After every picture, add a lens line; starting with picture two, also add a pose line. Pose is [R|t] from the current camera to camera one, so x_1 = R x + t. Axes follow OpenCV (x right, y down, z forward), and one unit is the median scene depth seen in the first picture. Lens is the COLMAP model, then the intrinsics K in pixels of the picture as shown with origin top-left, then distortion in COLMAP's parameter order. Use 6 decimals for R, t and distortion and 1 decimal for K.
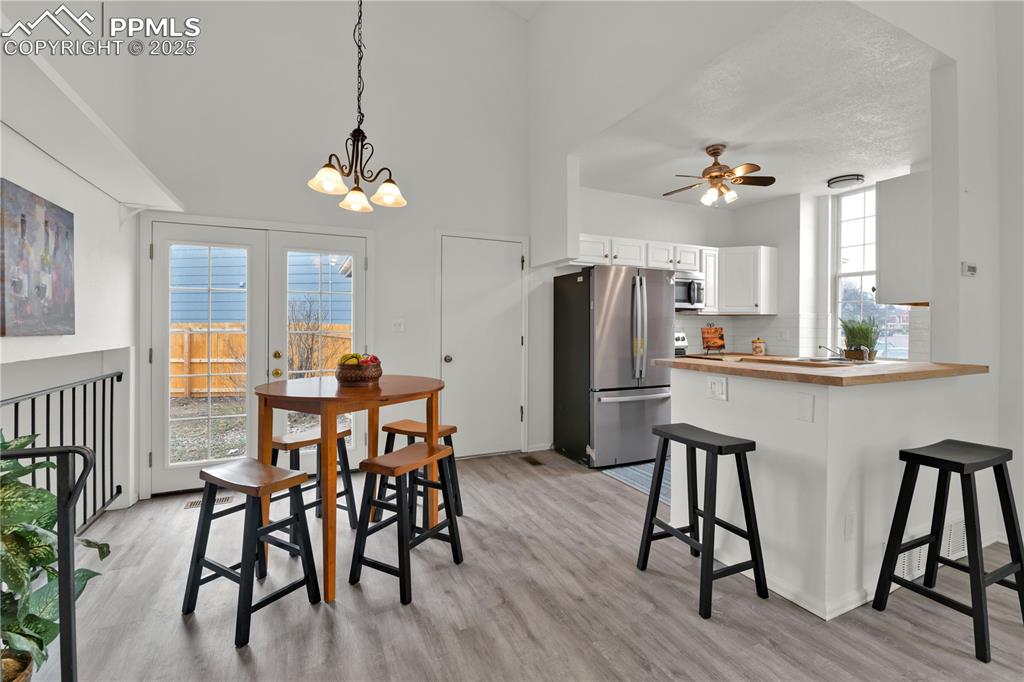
lens RADIAL K [[457.3, 0, 507.0], [0, 457.3, 330.0], [0, 0, 1]] dist [-0.014004, -0.000322]
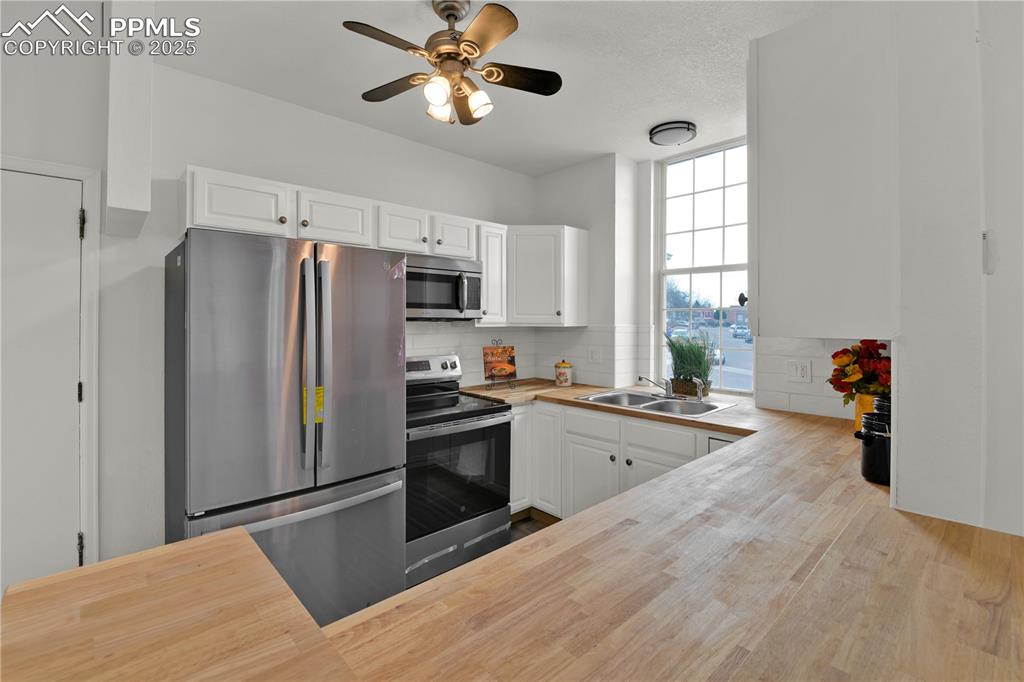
lens RADIAL K [[458.0, 0, 513.8], [0, 458.0, 322.0], [0, 0, 1]] dist [-0.010825, -0.000279]
pose [[0.947845, -0.002018, 0.318725, 0.286653], [0.002945, 0.999993, -0.002427, -0.042212], [-0.318717, 0.003239, 0.947844, 0.404767]]
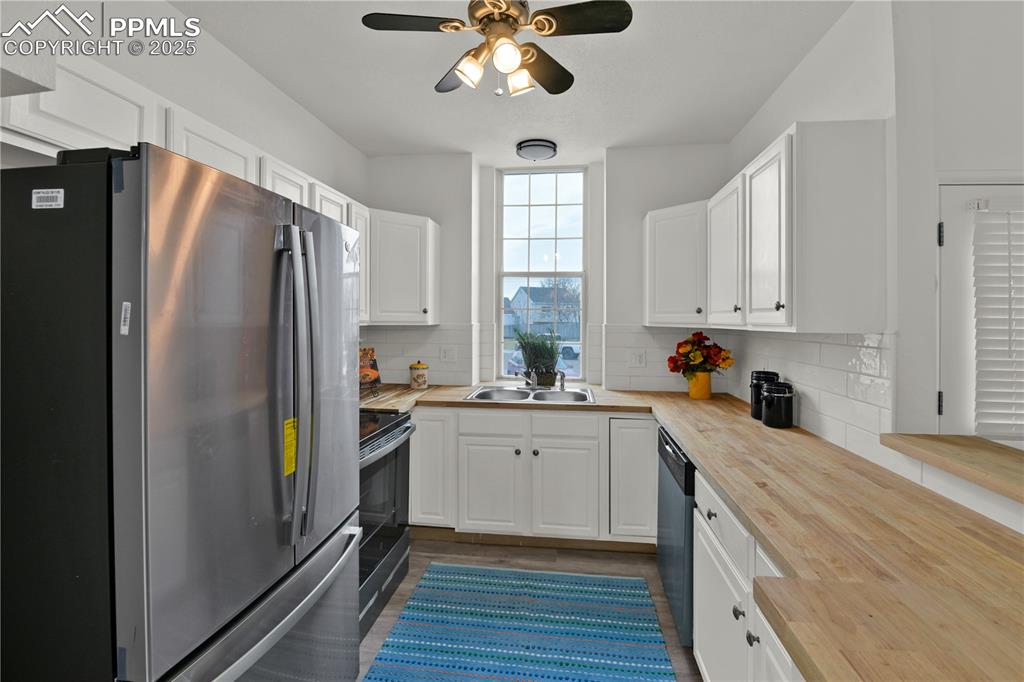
lens RADIAL K [[460.0, 0, 515.6], [0, 460.0, 320.8], [0, 0, 1]] dist [-0.001056, -0.010396]
pose [[0.527245, -0.002694, 0.849709, 0.079367], [0.001070, 0.999996, 0.002507, -0.044671], [-0.849713, -0.000413, 0.527246, 0.595212]]
